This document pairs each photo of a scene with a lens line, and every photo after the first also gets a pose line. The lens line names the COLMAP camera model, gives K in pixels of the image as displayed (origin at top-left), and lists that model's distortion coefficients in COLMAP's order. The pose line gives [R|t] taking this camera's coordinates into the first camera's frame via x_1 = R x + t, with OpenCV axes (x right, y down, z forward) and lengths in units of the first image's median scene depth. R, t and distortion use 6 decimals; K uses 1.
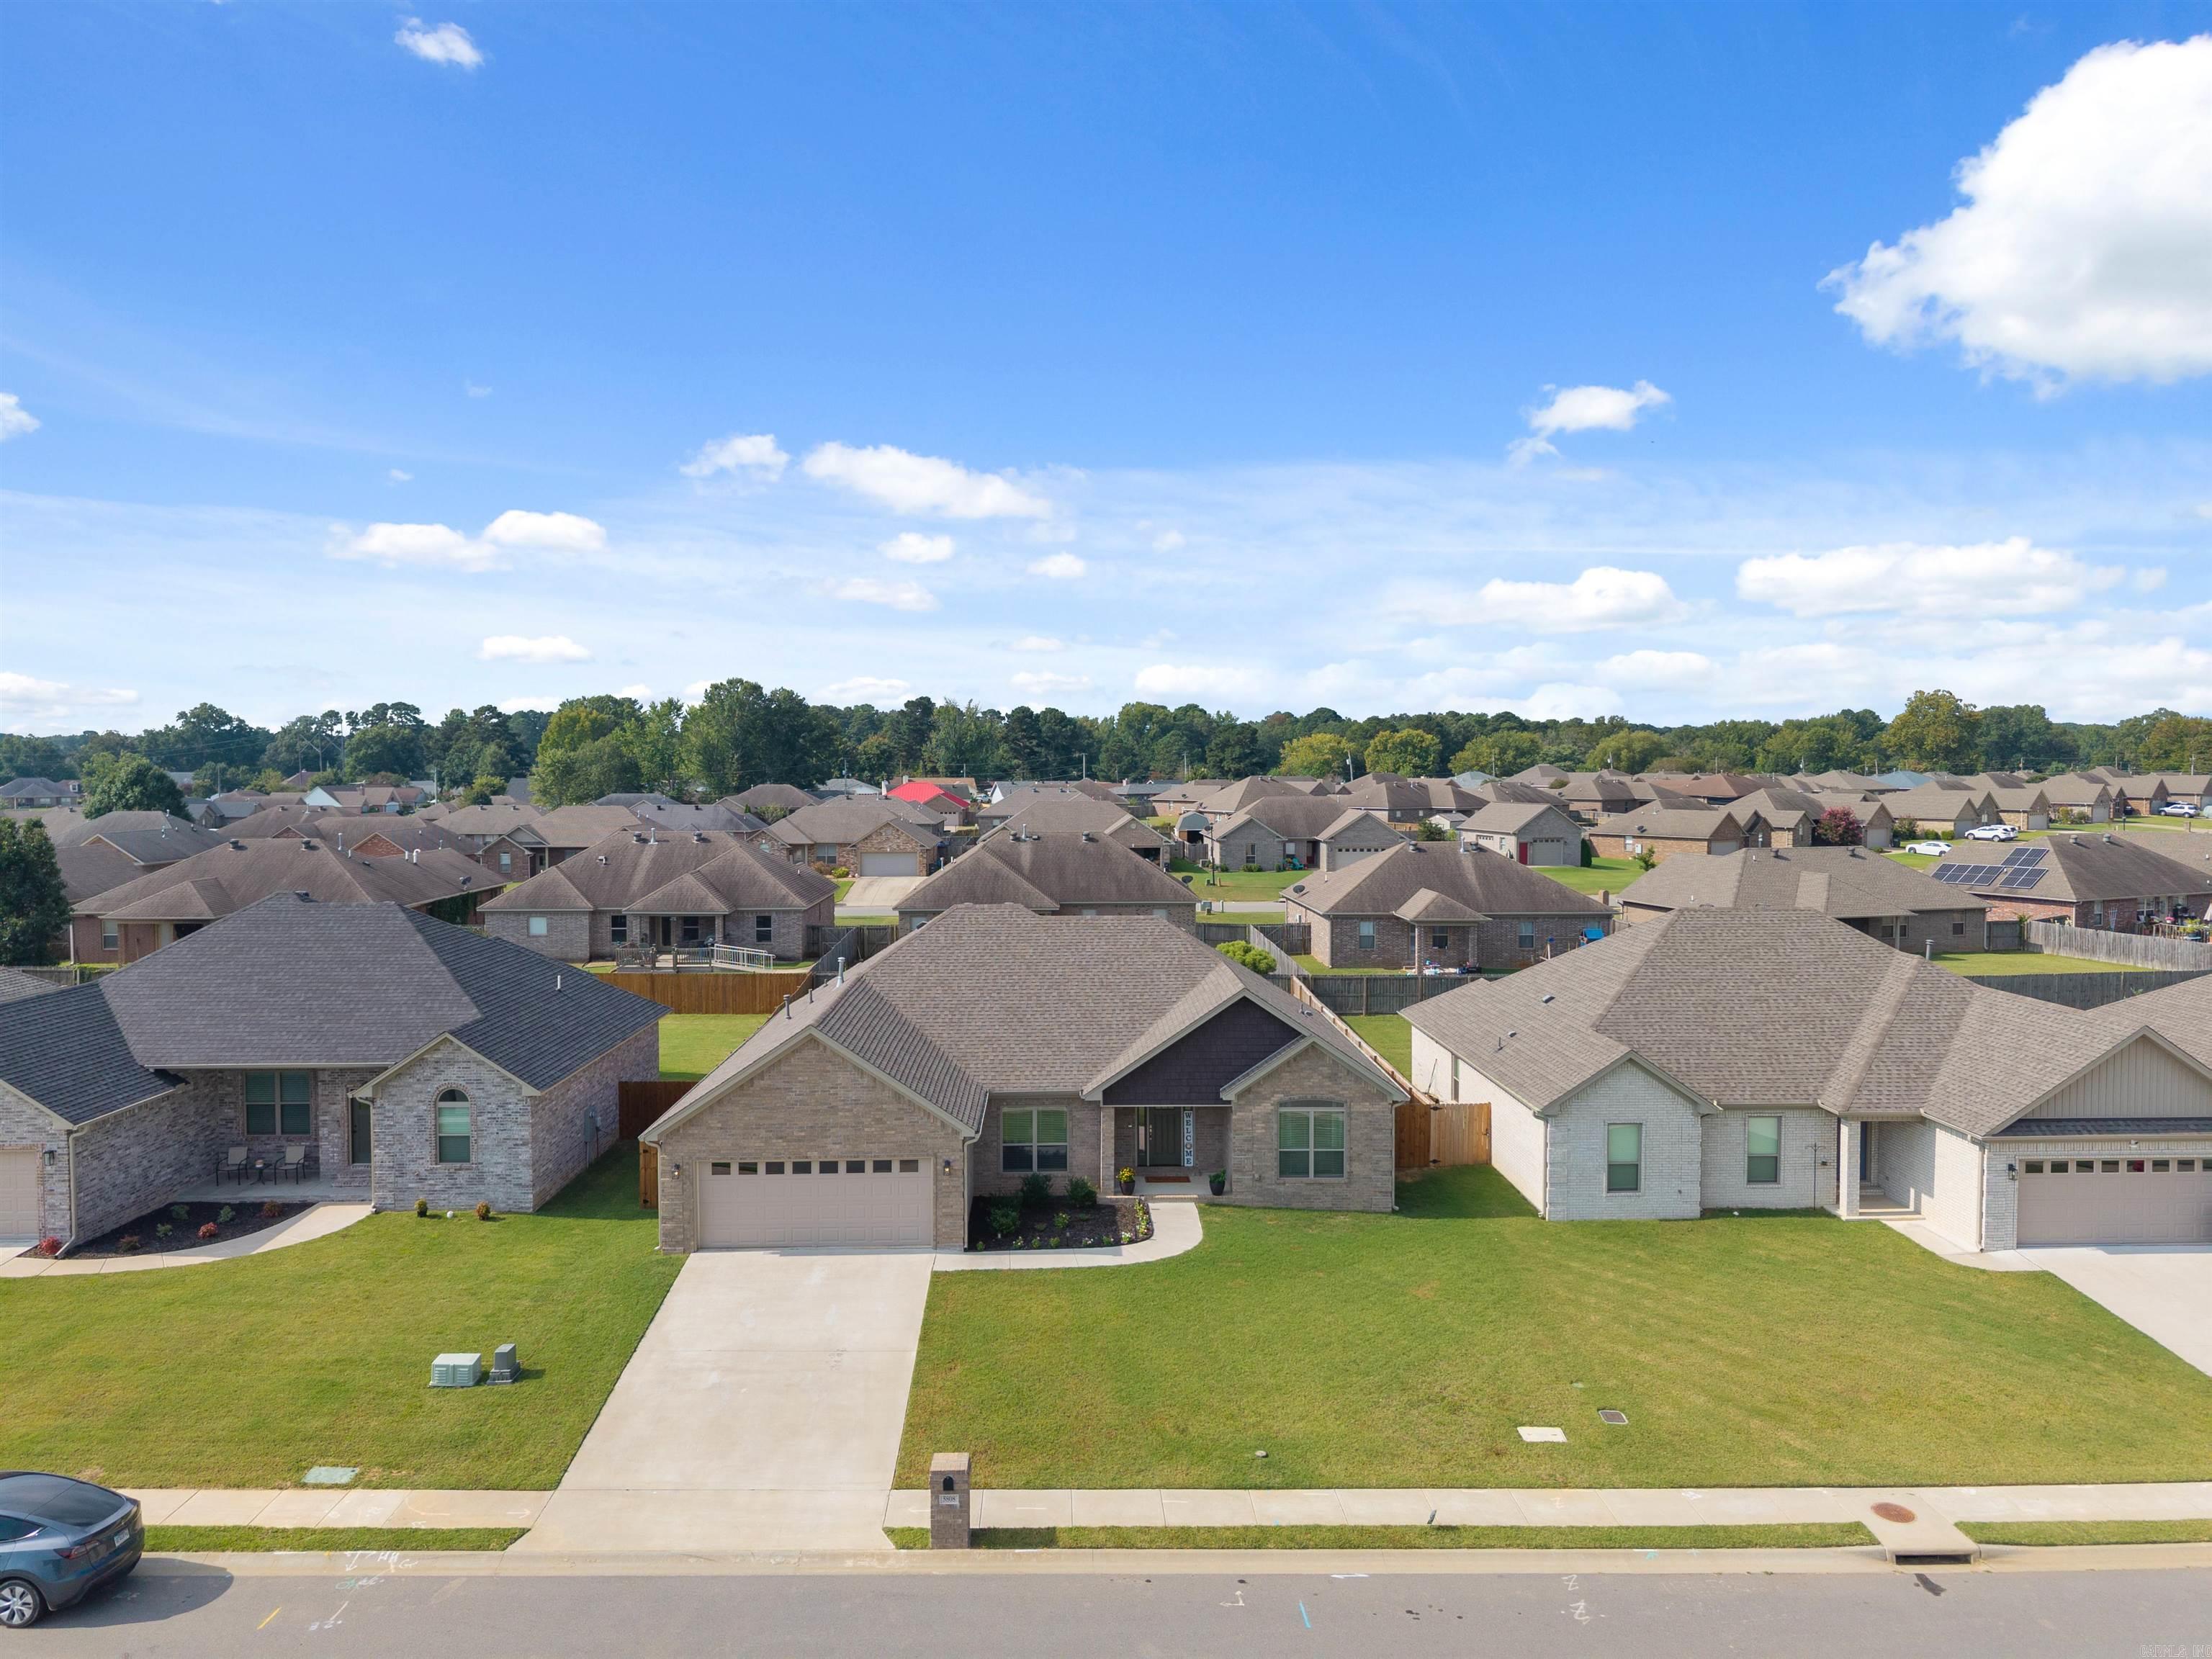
lens RADIAL K [[1506.7, 0, 1106.0], [0, 1506.7, 829.5], [0, 0, 1]] dist [0.006035, -0.000080]
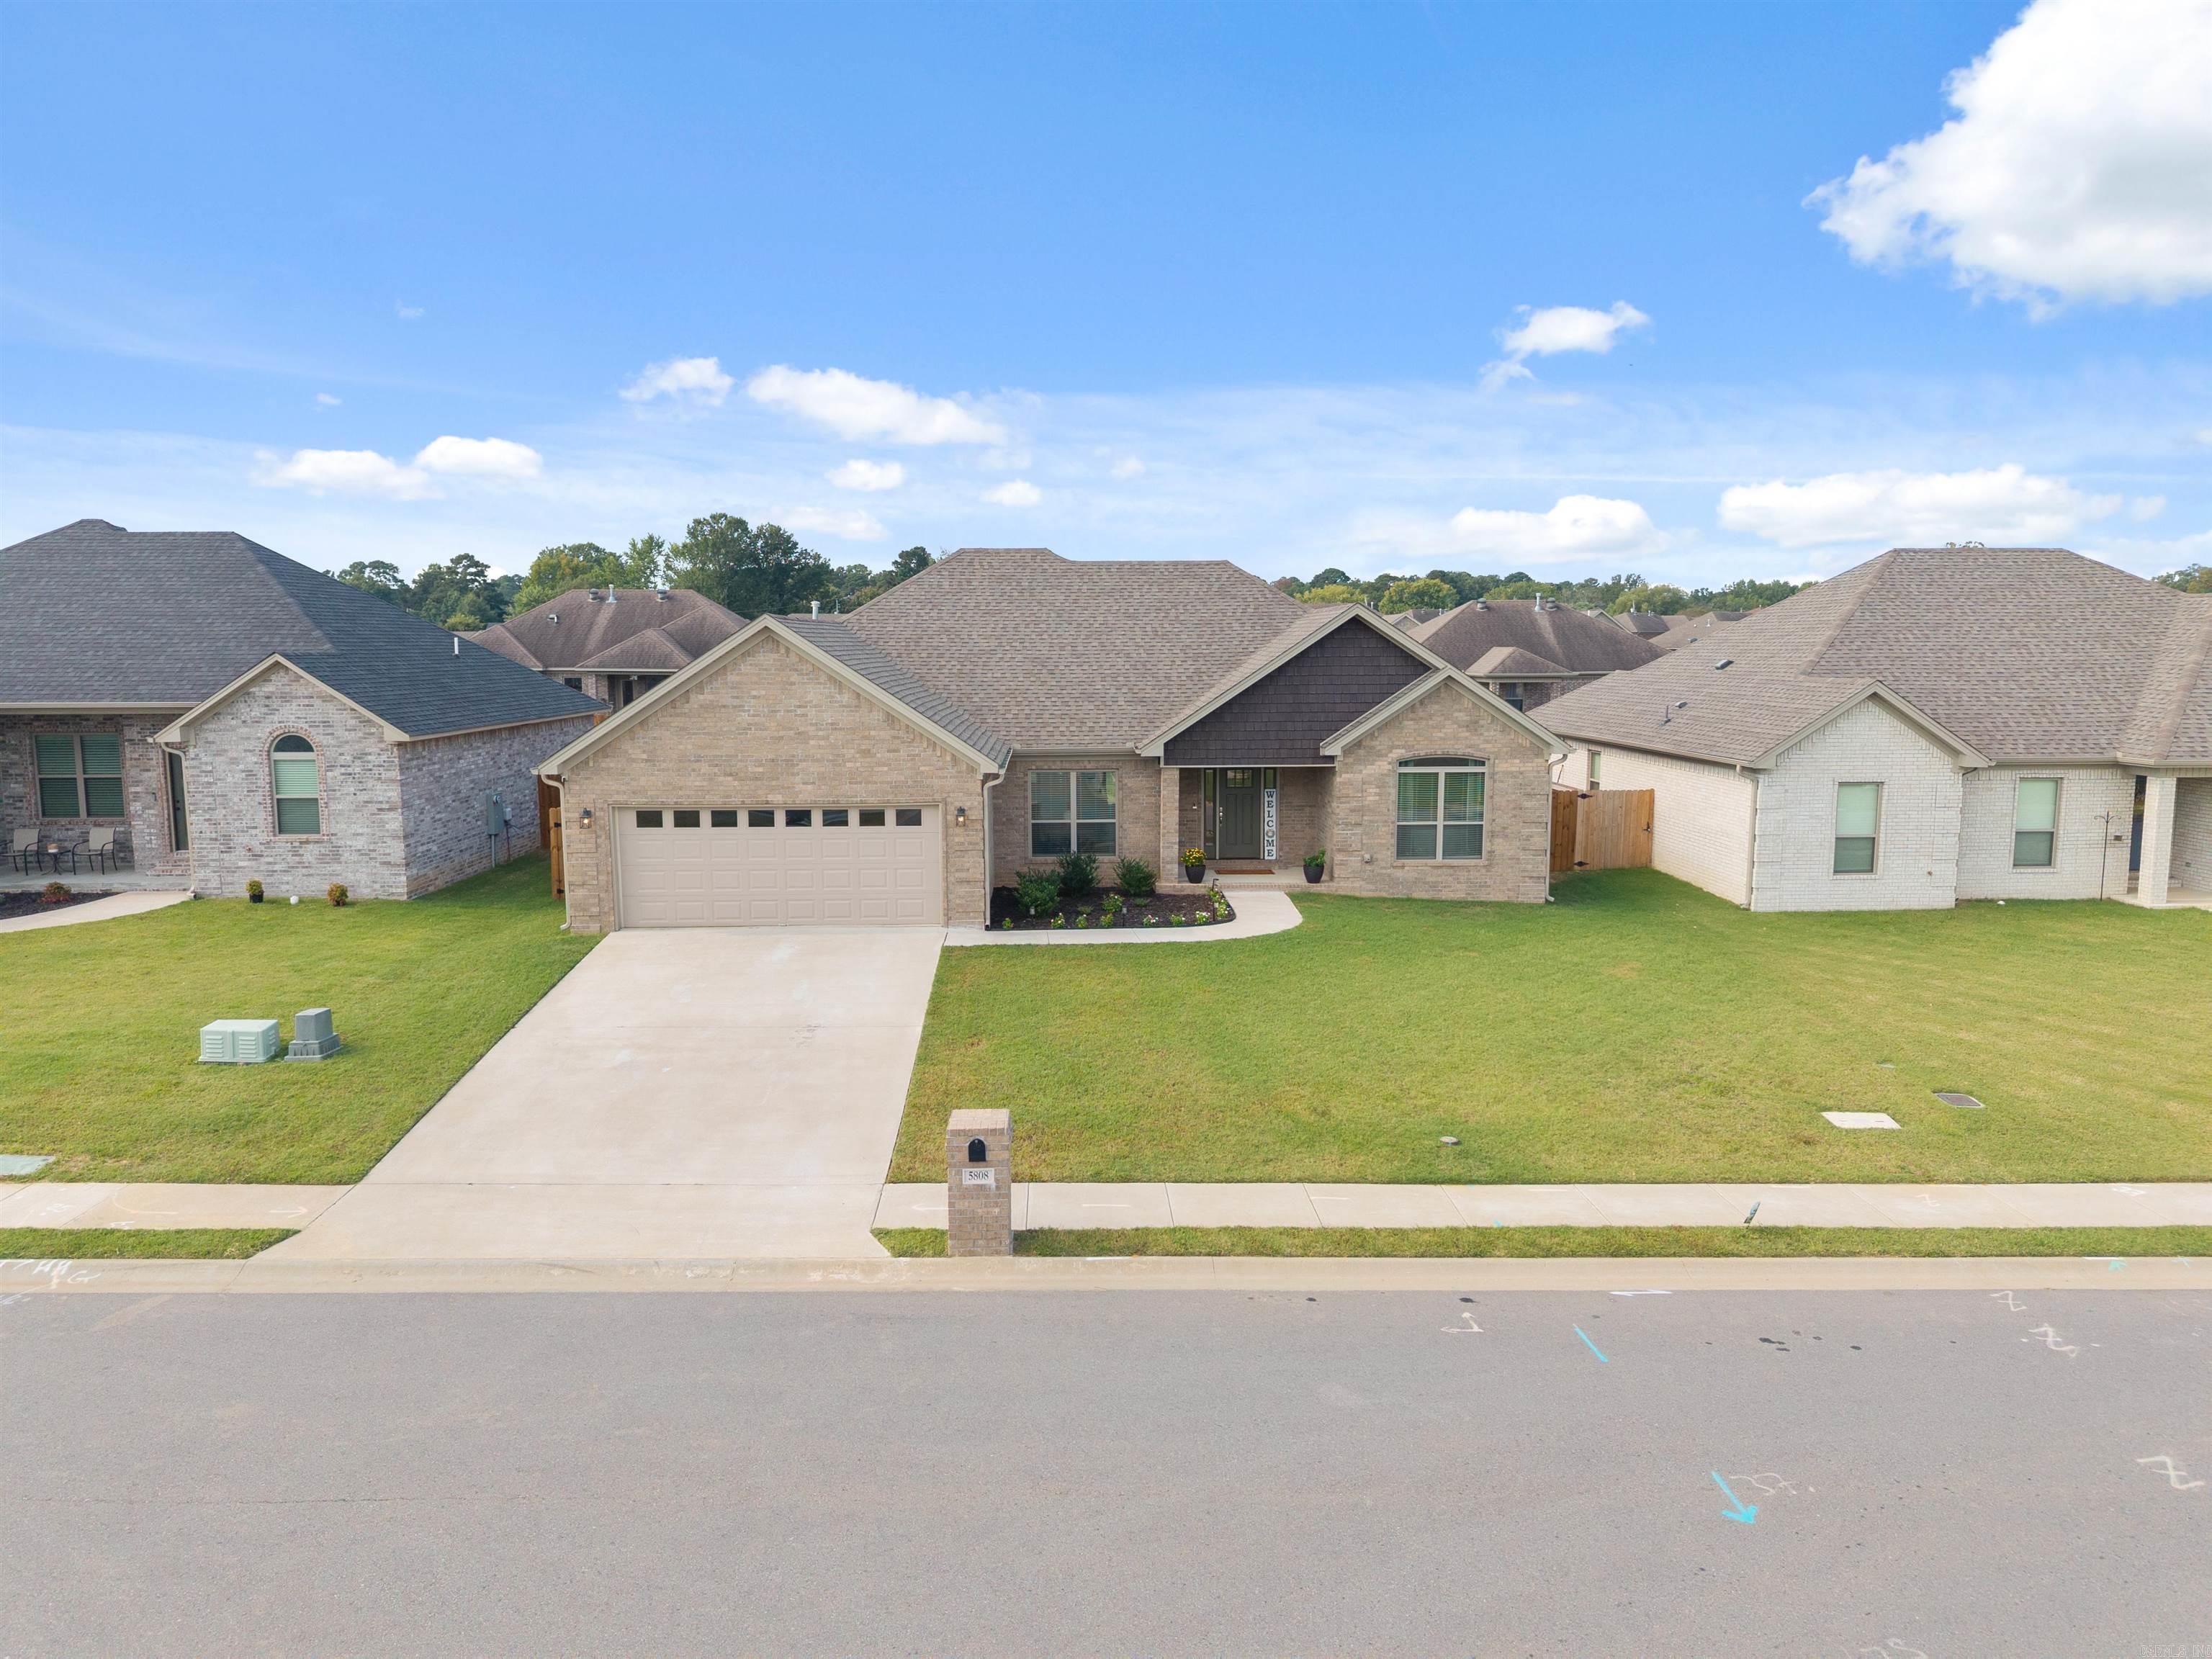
lens RADIAL K [[1501.8, 0, 1106.0], [0, 1501.8, 829.5], [0, 0, 1]] dist [0.015259, -0.013568]
pose [[0.999996, -0.001749, 0.002278, -0.036632], [0.001572, 0.997147, 0.075472, 0.176764], [-0.002403, -0.075468, 0.997145, 0.276560]]
